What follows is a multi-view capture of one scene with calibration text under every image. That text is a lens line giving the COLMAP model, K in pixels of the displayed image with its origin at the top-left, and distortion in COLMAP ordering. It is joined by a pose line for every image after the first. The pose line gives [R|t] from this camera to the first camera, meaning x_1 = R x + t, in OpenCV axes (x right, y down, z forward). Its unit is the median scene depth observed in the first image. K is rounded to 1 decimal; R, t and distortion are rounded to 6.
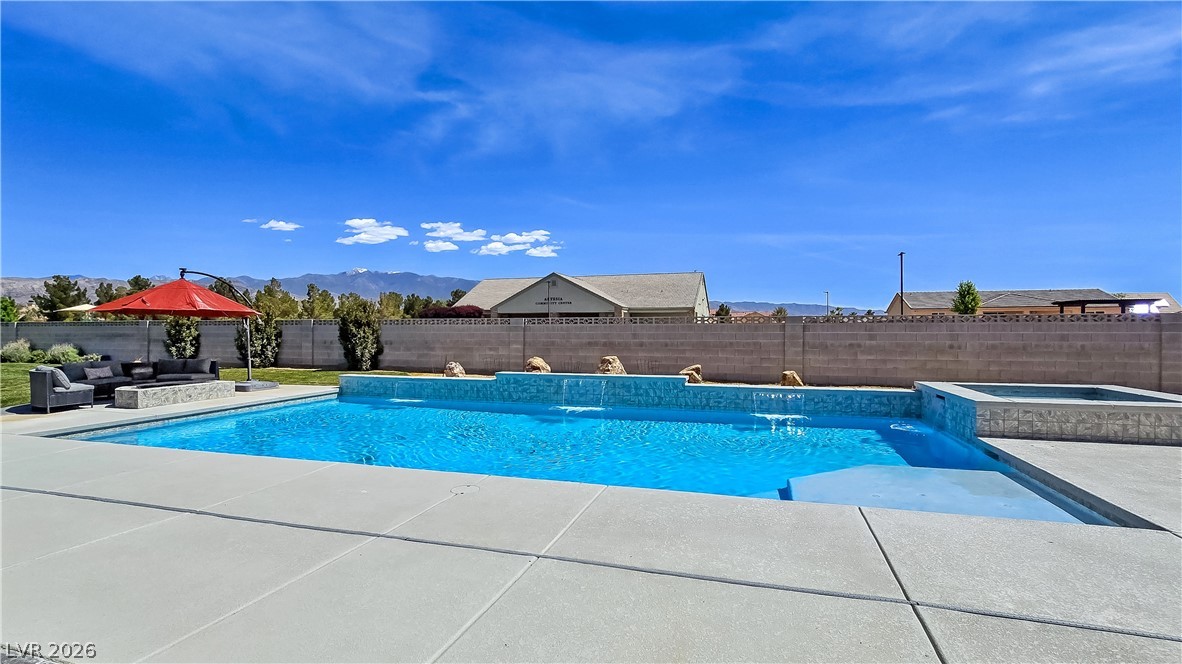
lens RADIAL K [[550.8, 0, 599.4], [0, 550.8, 337.0], [0, 0, 1]] dist [-0.008088, 0.000561]
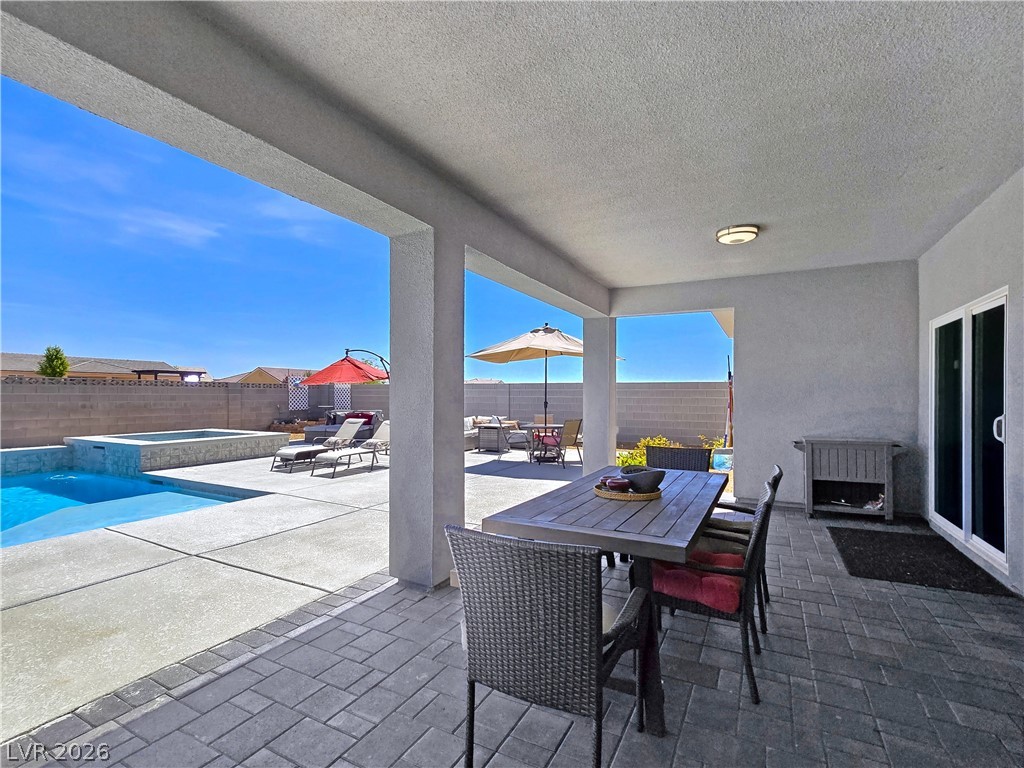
lens RADIAL K [[487.8, 0, 512.6], [0, 487.8, 392.2], [0, 0, 1]] dist [-0.003245, -0.000382]
pose [[0.180275, 0.007808, 0.983585, -0.164029], [0.007548, 0.999928, -0.009321, 0.003492], [-0.983587, 0.009104, 0.180203, -0.049079]]
